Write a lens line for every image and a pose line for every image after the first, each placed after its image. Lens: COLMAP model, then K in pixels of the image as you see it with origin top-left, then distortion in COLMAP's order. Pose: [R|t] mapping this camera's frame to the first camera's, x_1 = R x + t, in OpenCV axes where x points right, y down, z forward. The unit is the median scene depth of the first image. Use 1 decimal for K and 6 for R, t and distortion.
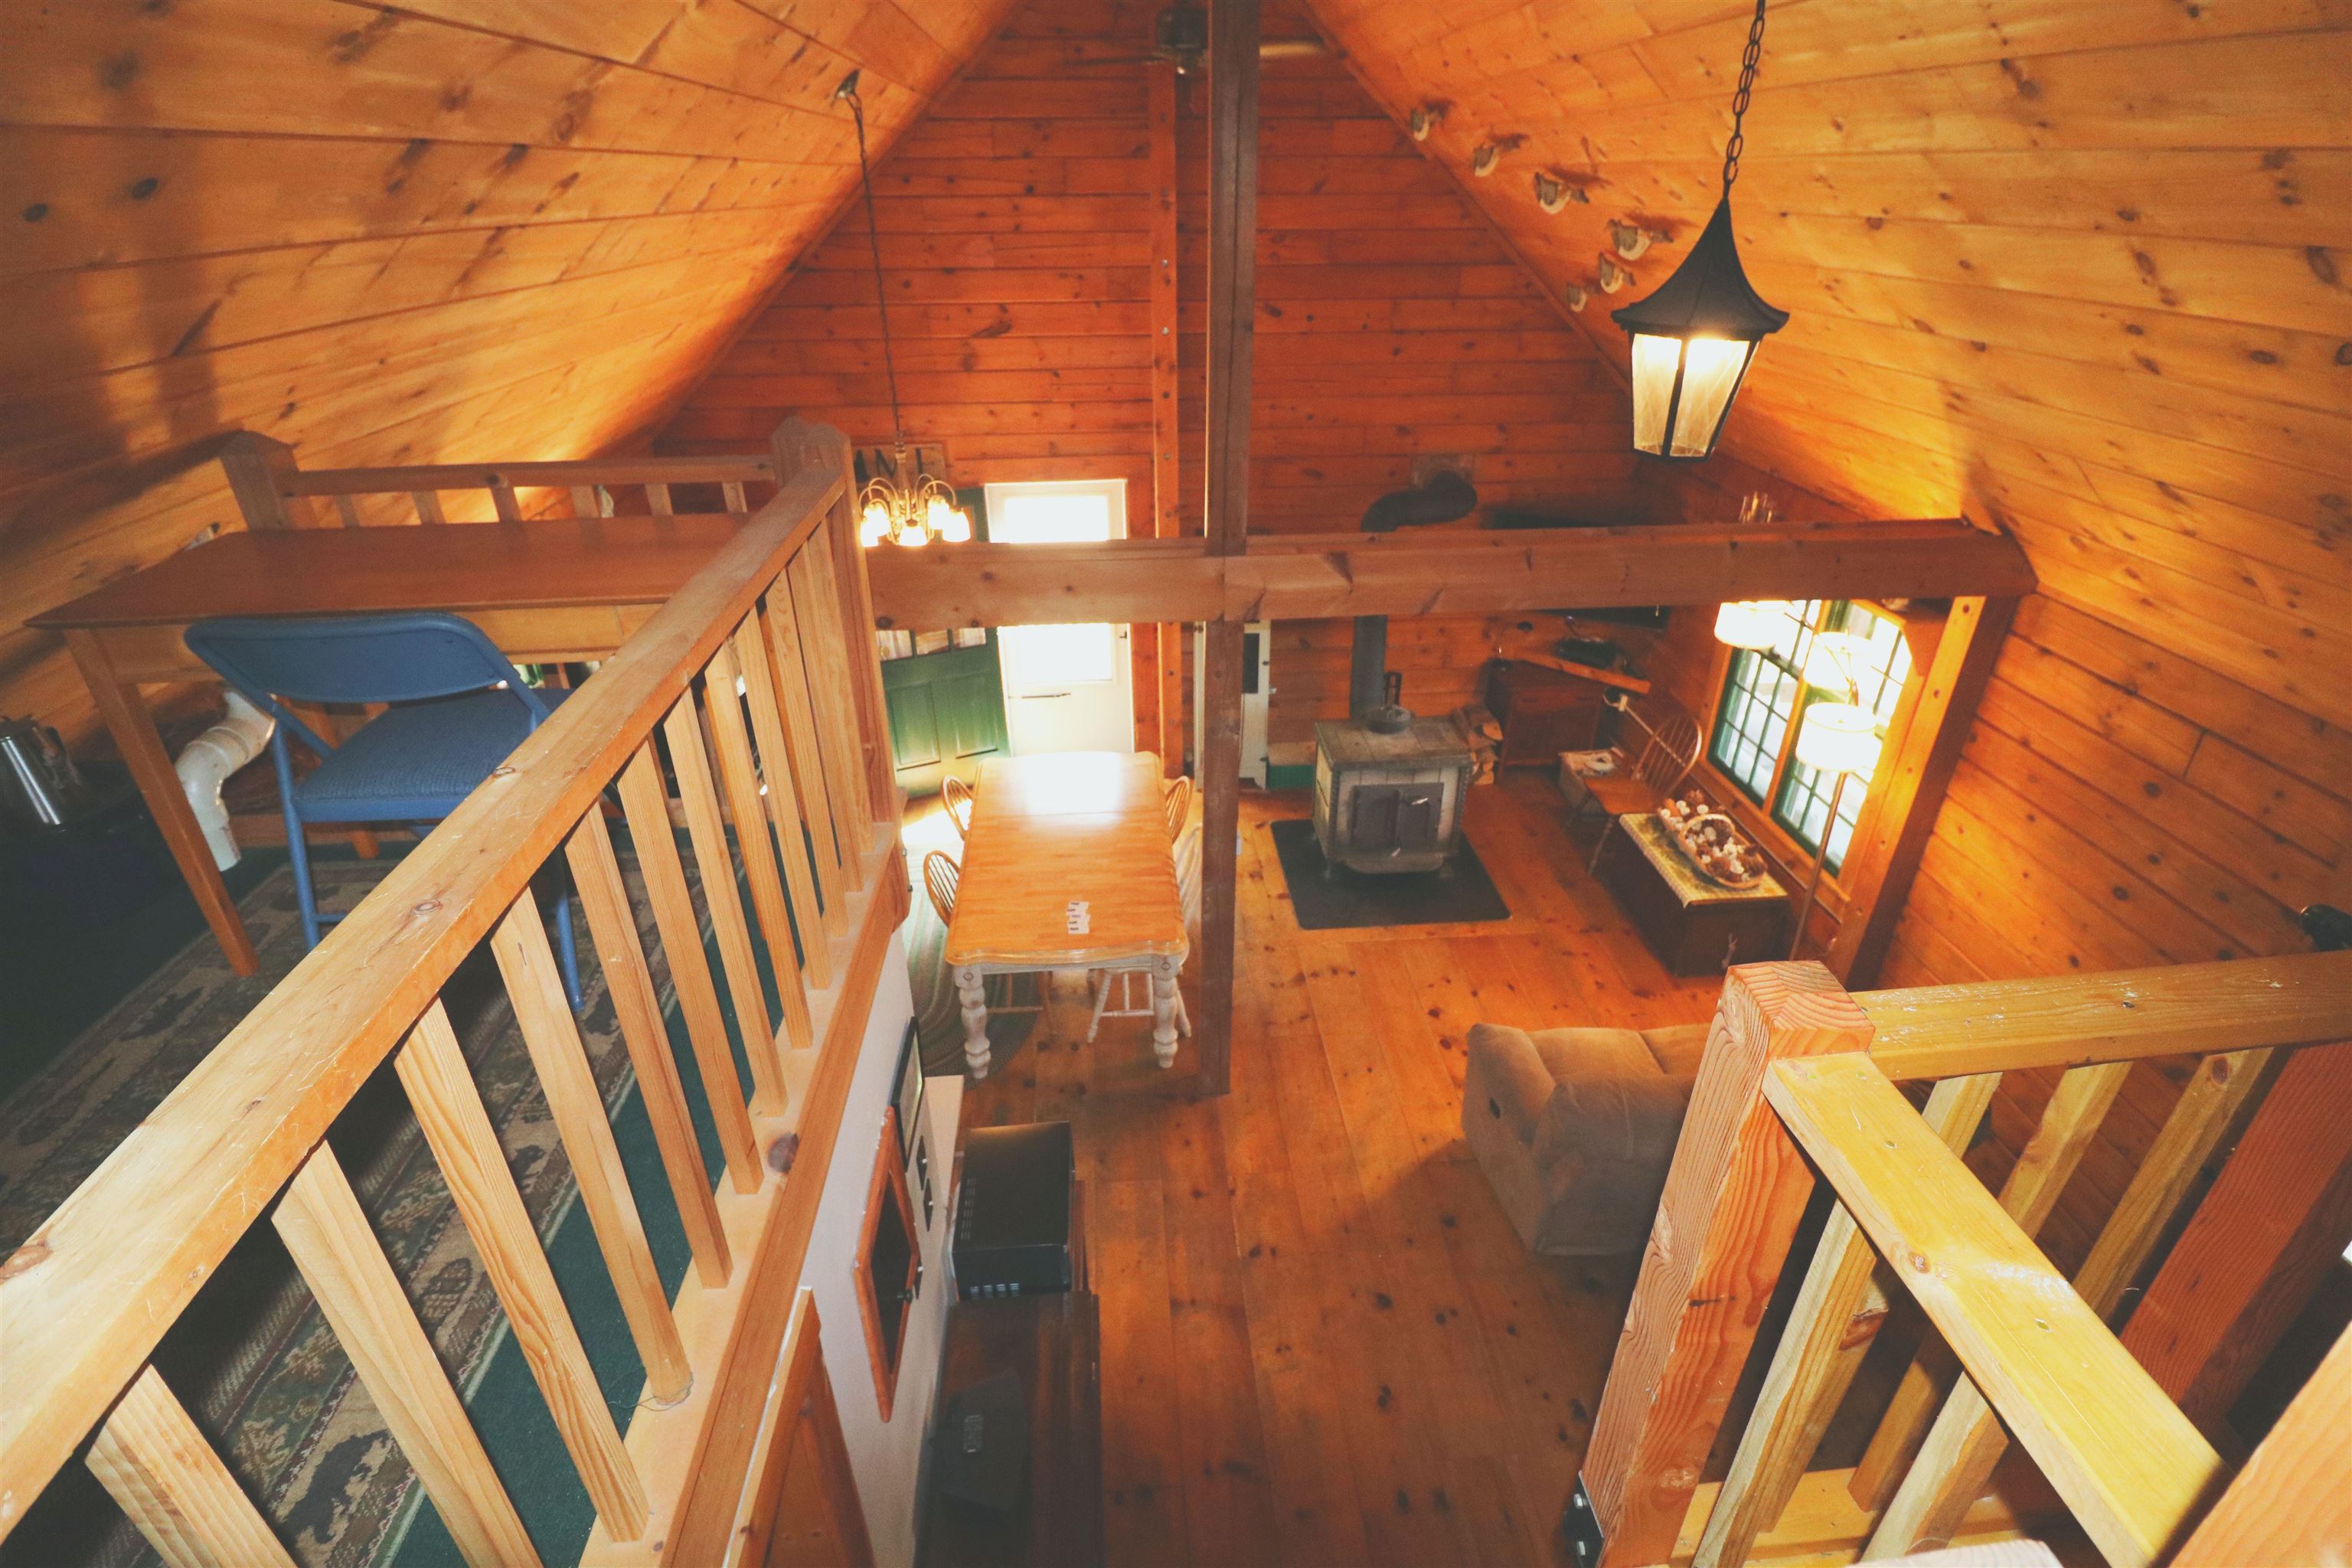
lens RADIAL K [[1080.9, 0, 1182.8], [0, 1080.9, 763.9], [0, 0, 1]] dist [-0.009405, -0.008390]
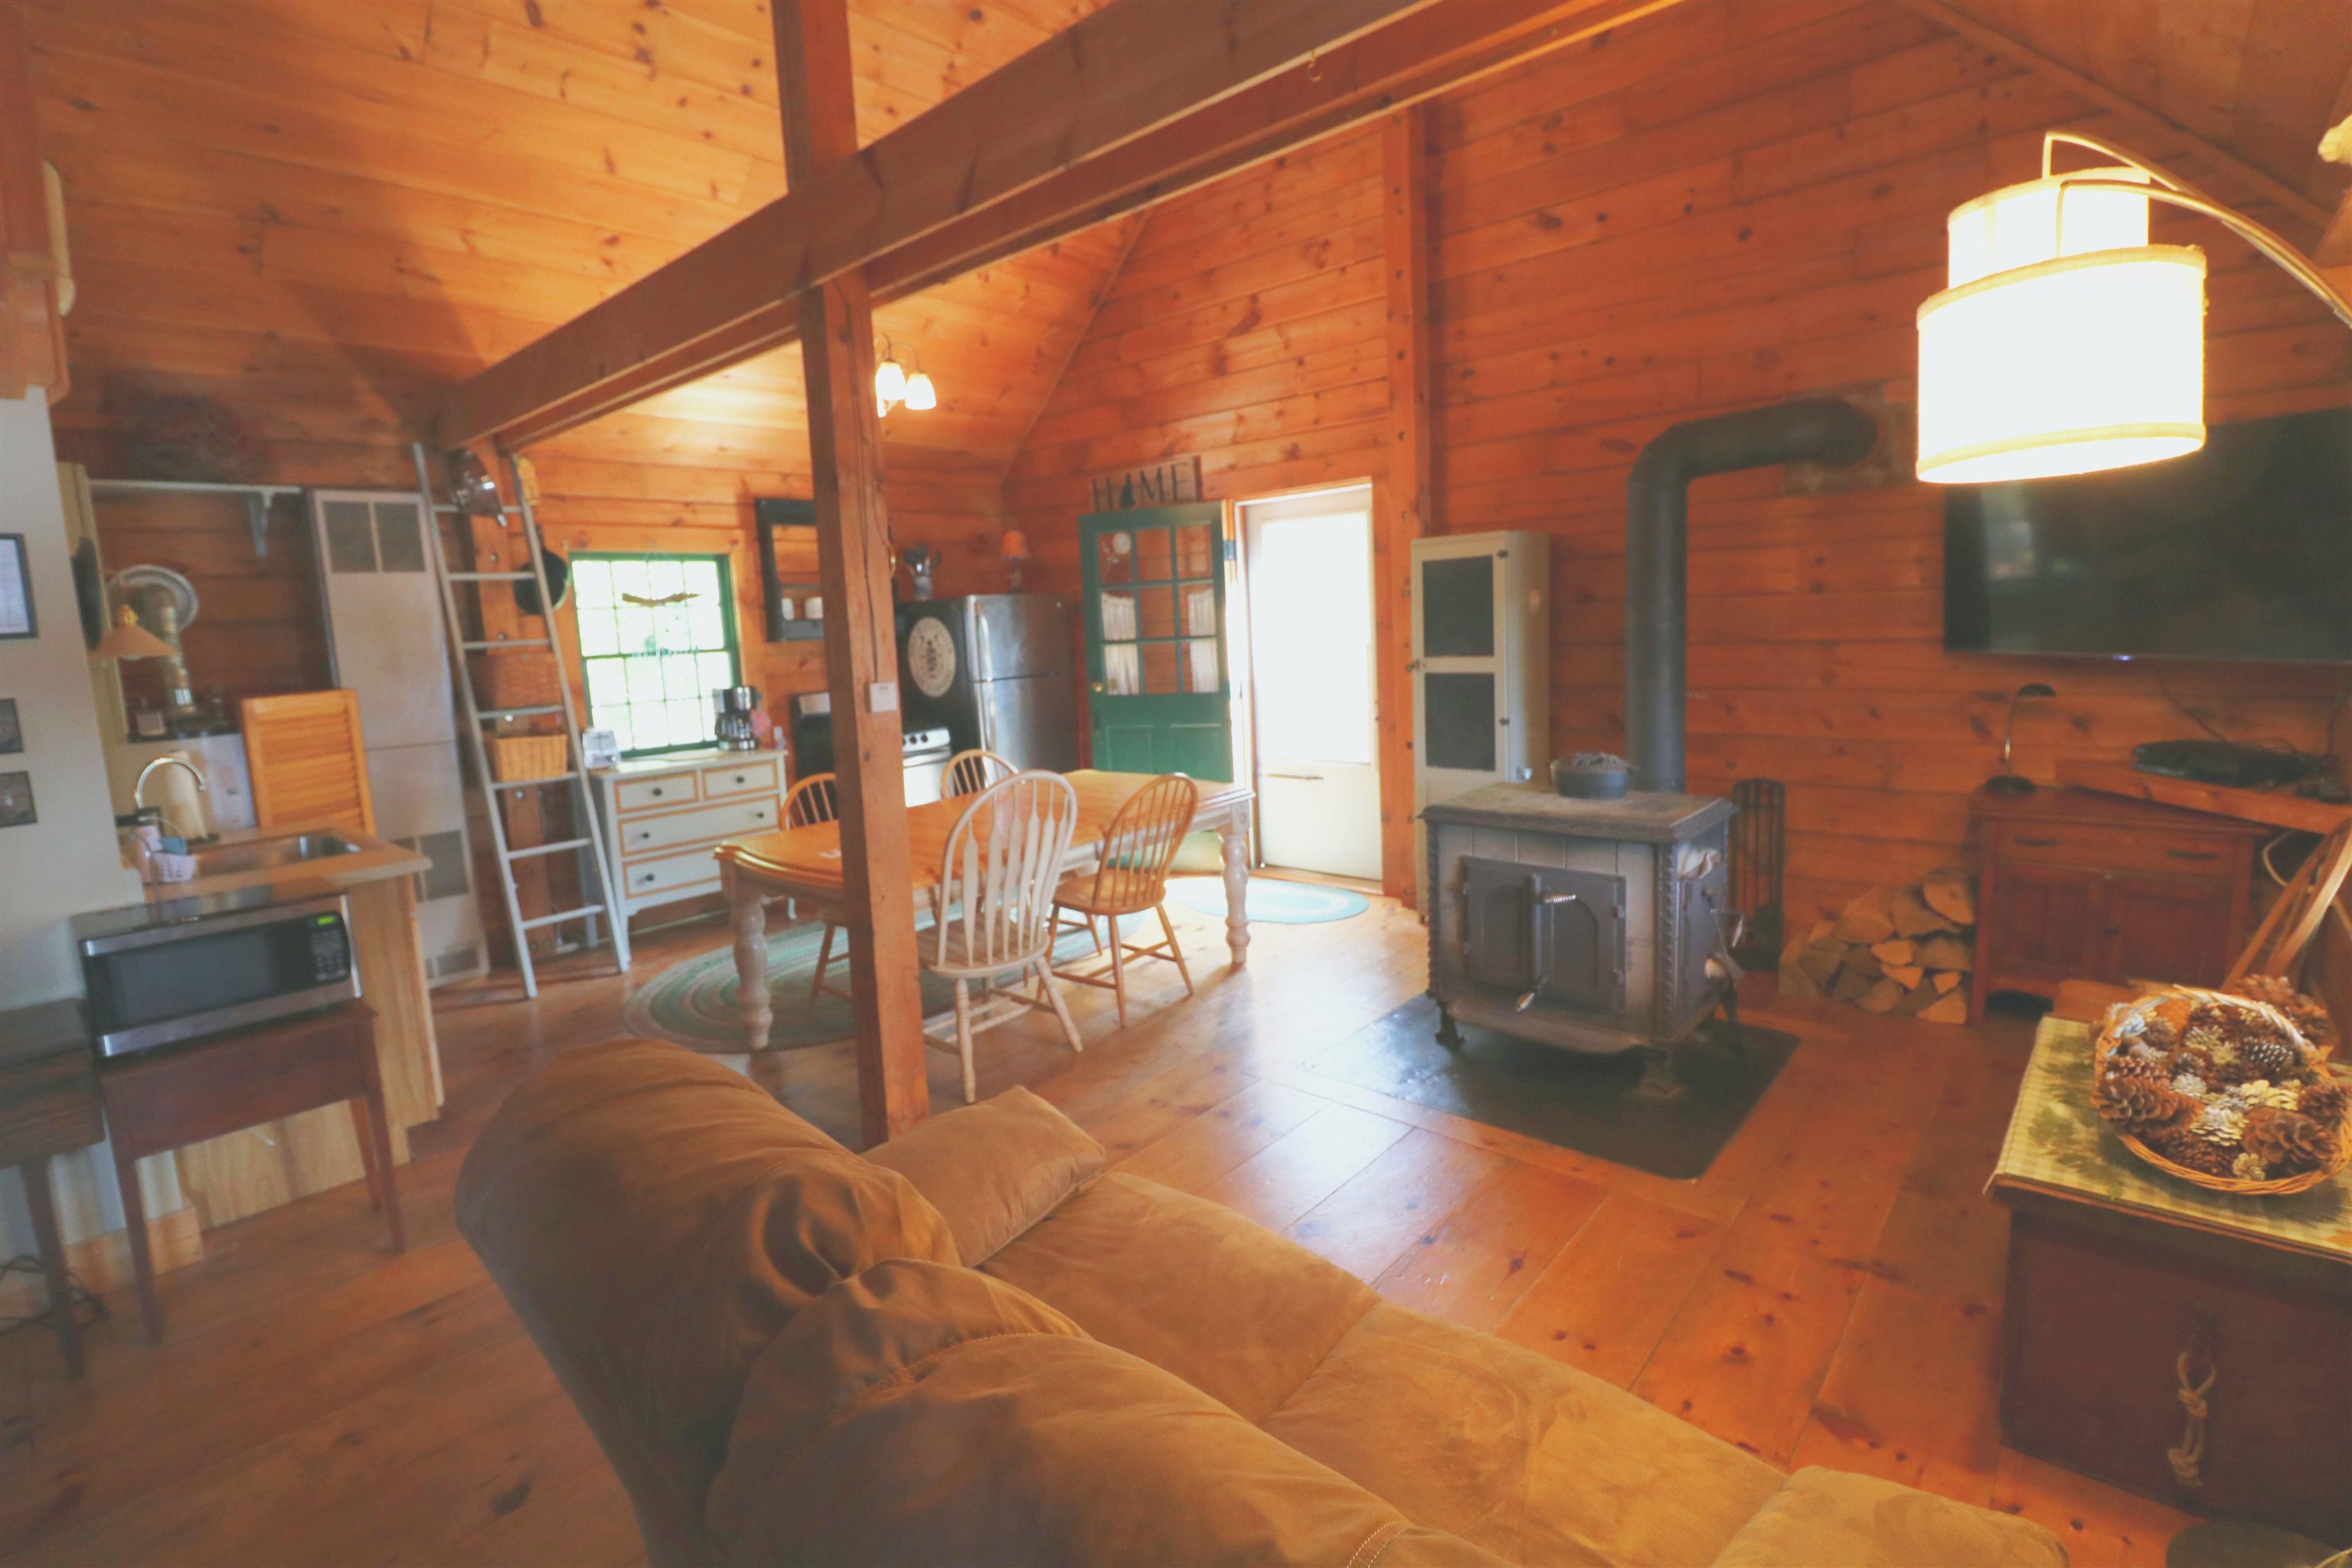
lens RADIAL K [[1080.9, 0, 1165.7], [0, 1080.9, 752.3], [0, 0, 1]] dist [-0.009405, -0.008390]
pose [[0.685483, 0.067086, -0.724991, 0.585821], [-0.305208, 0.930512, -0.202473, 0.168256], [0.661030, 0.360065, 0.658326, 0.636090]]
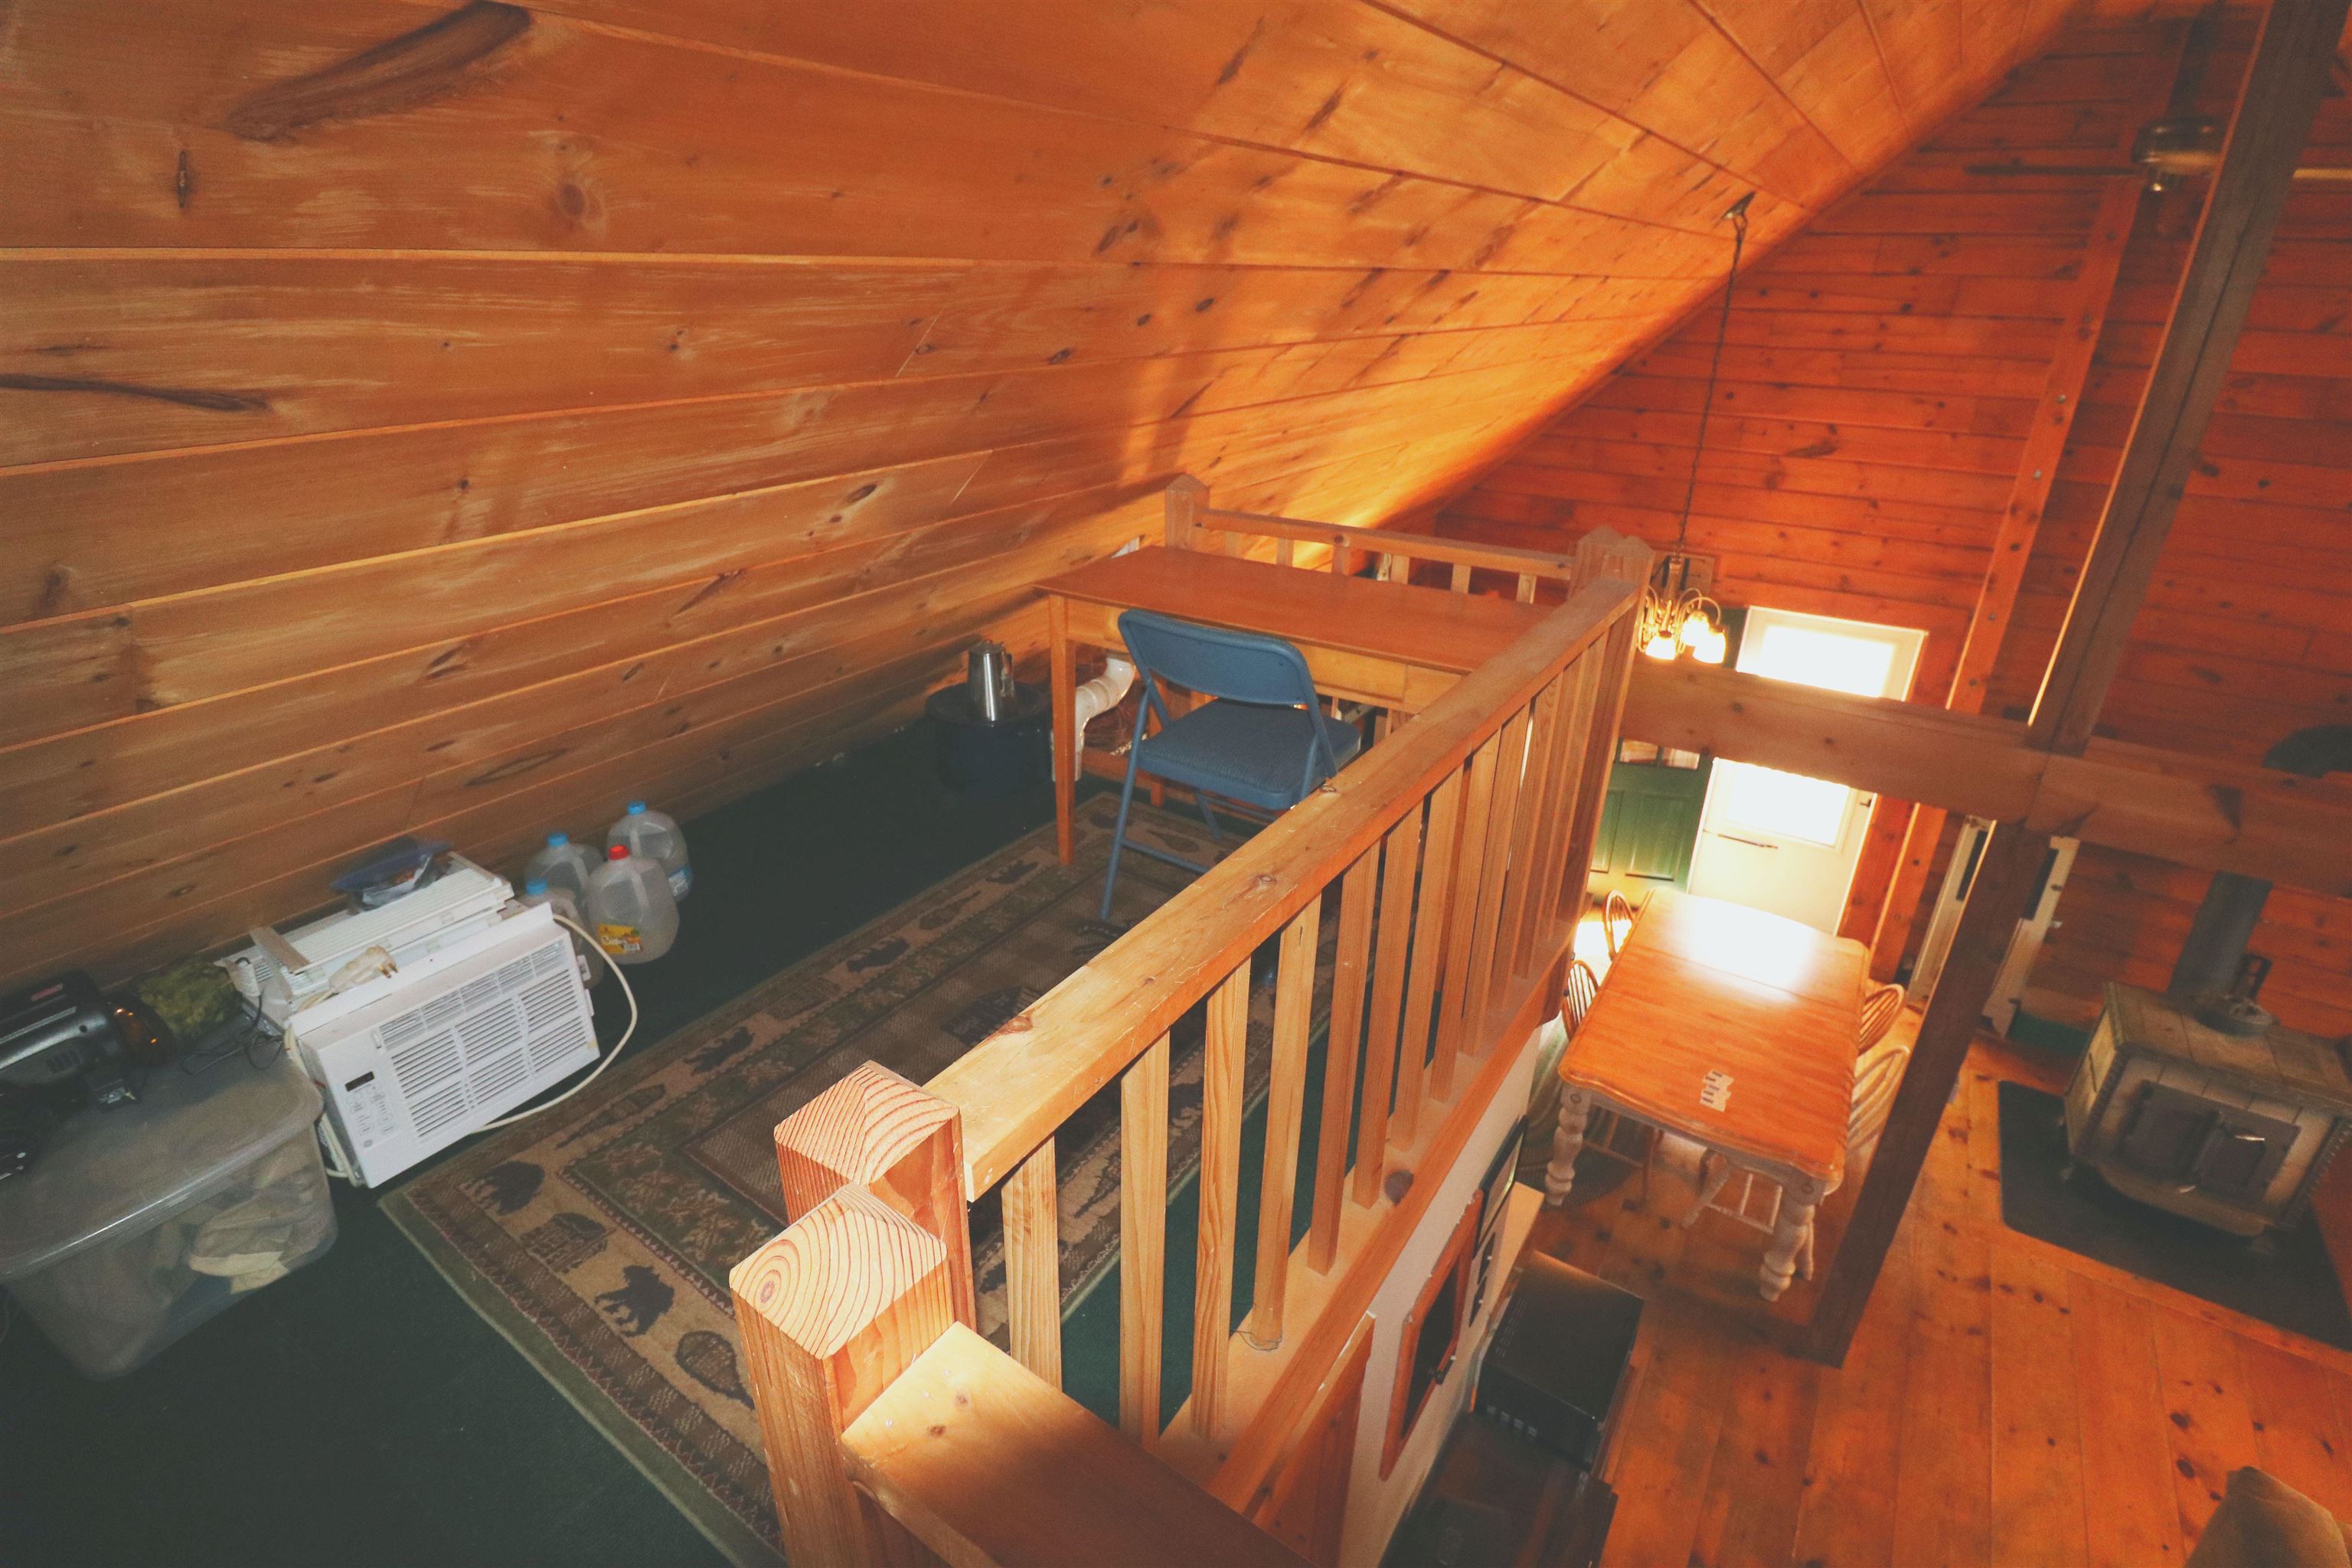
lens RADIAL K [[1080.9, 0, 1173.9], [0, 1080.9, 759.0], [0, 0, 1]] dist [-0.009405, -0.008390]
pose [[0.781470, 0.265835, -0.564479, -0.016673], [-0.308386, 0.951031, 0.020945, 0.000649], [0.542405, 0.157710, 0.825181, -0.025624]]
